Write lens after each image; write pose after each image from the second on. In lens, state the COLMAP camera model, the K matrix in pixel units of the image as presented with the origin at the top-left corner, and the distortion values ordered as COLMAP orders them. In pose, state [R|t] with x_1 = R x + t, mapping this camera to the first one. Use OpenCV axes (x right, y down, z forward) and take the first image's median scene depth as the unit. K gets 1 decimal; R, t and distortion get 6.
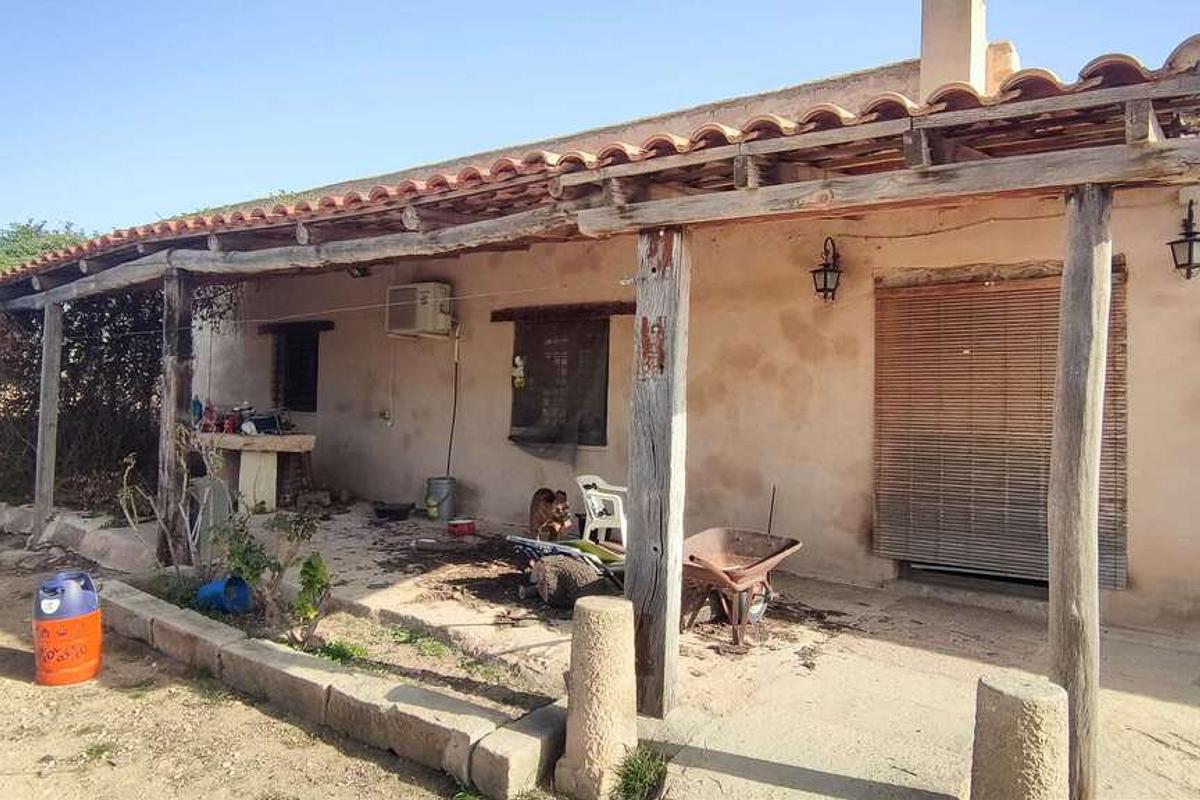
lens RADIAL K [[808.2, 0, 611.7], [0, 808.2, 394.7], [0, 0, 1]] dist [0.015323, -0.019141]
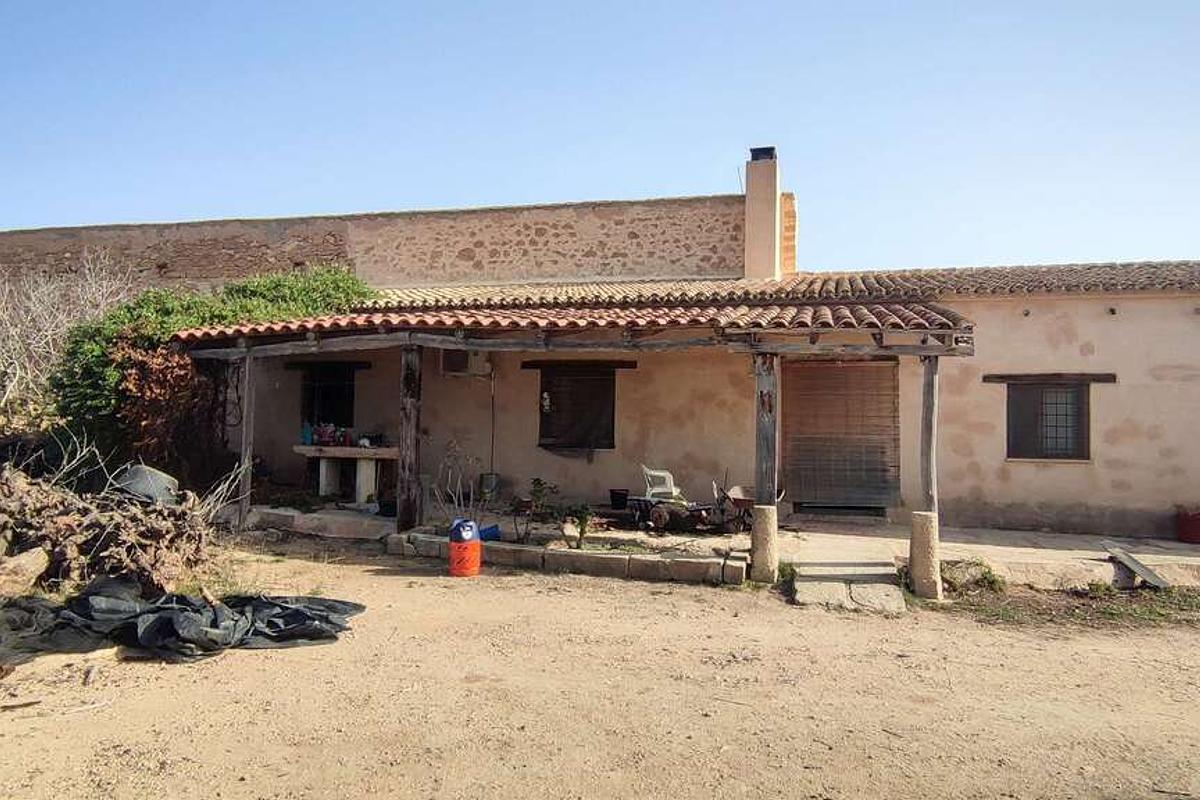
lens RADIAL K [[808.2, 0, 605.2], [0, 808.2, 392.0], [0, 0, 1]] dist [0.015323, -0.019141]
pose [[0.936360, -0.000353, 0.351042, -0.735383], [0.004856, 0.999917, -0.011946, -0.038745], [-0.351008, 0.012890, 0.936284, -0.641352]]
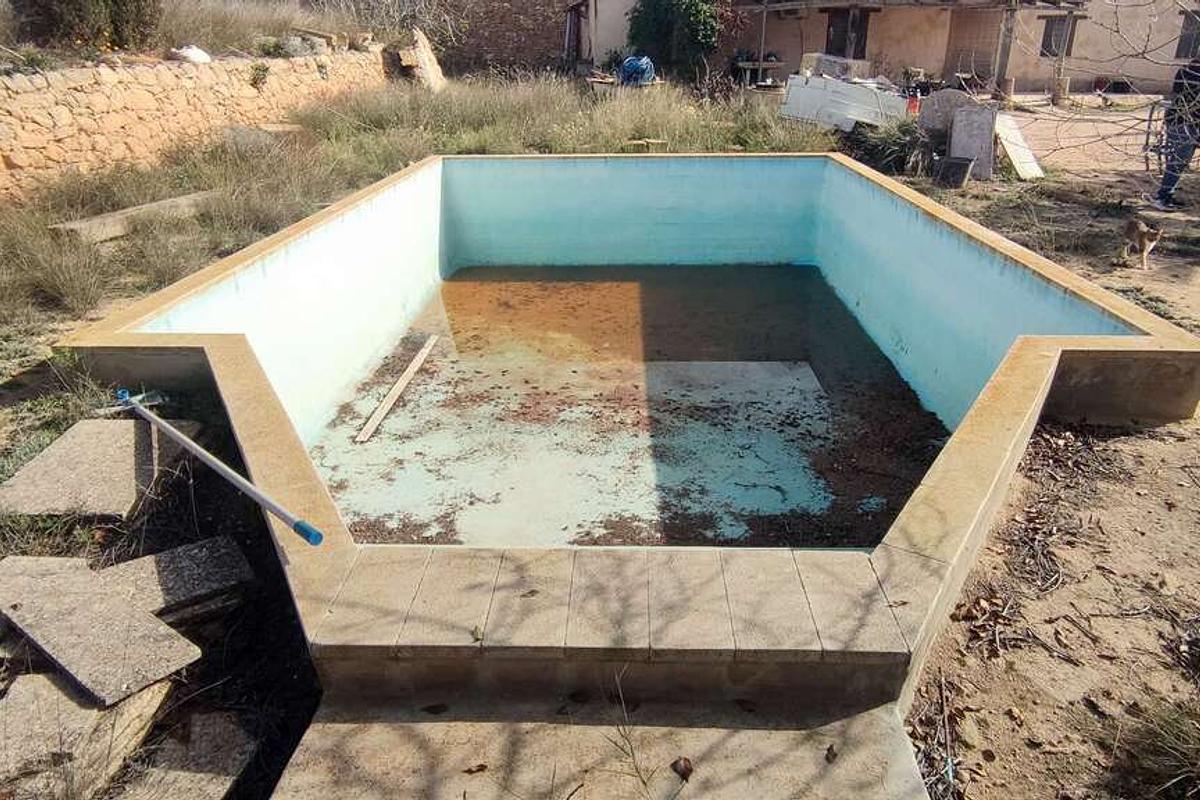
lens RADIAL K [[808.2, 0, 604.6], [0, 808.2, 400.6], [0, 0, 1]] dist [0.015323, -0.019141]
pose [[0.731443, -0.303122, 0.610826, -3.740829], [0.017034, 0.903610, 0.428018, -0.124211], [-0.681690, -0.302666, 0.666102, -0.969892]]
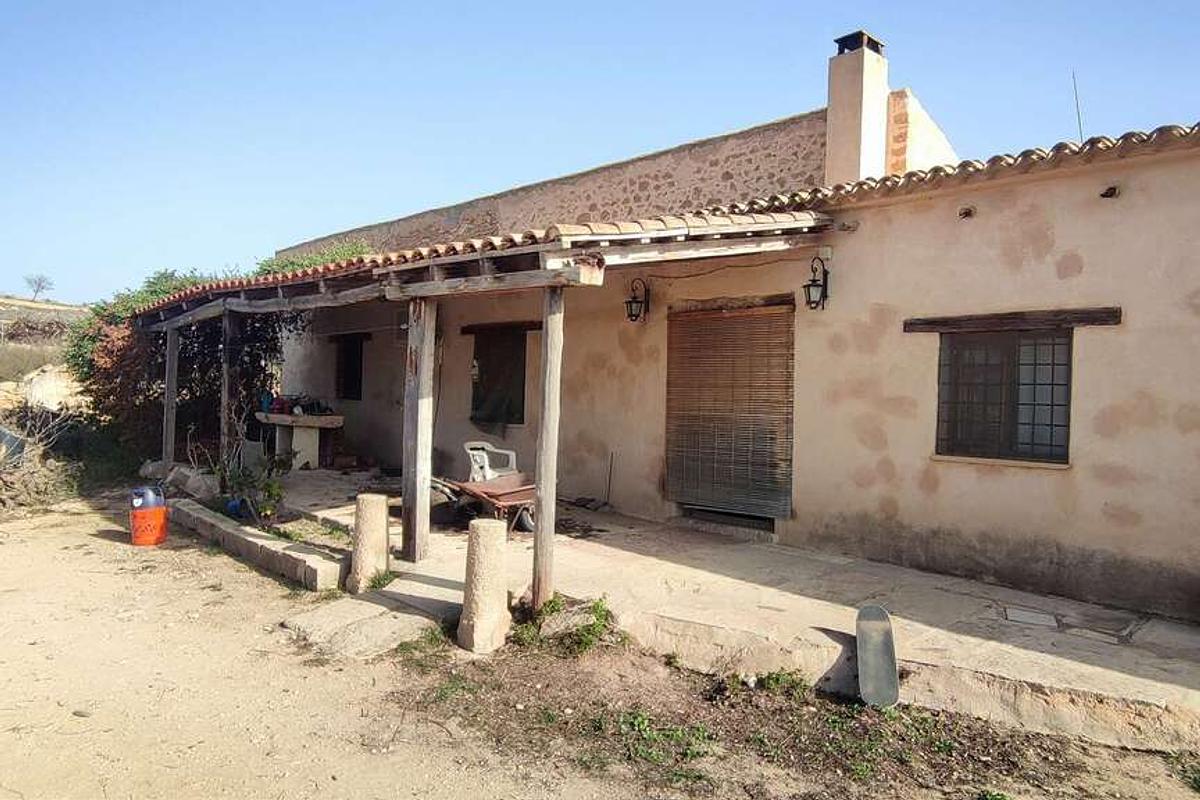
lens RADIAL K [[808.2, 0, 610.9], [0, 808.2, 395.8], [0, 0, 1]] dist [0.015323, -0.019141]
pose [[0.983048, 0.001233, -0.183345, 0.491970], [0.001029, 0.999925, 0.012238, -0.003601], [0.183347, -0.012219, 0.982972, -0.429972]]
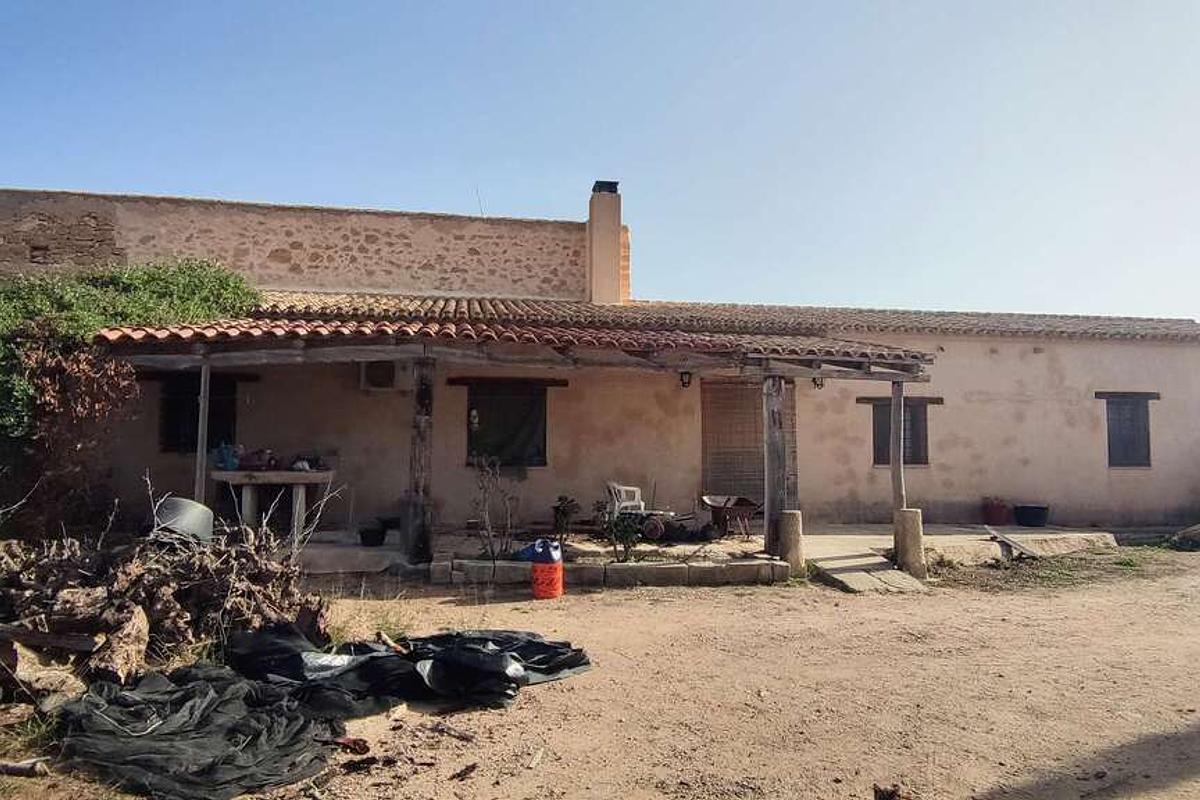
lens RADIAL K [[808.2, 0, 601.1], [0, 808.2, 399.4], [0, 0, 1]] dist [0.015323, -0.019141]
pose [[0.694683, 0.013336, 0.719192, -1.374907], [0.004885, 0.999718, -0.023256, -0.040890], [-0.719299, 0.019669, 0.694422, -0.275013]]
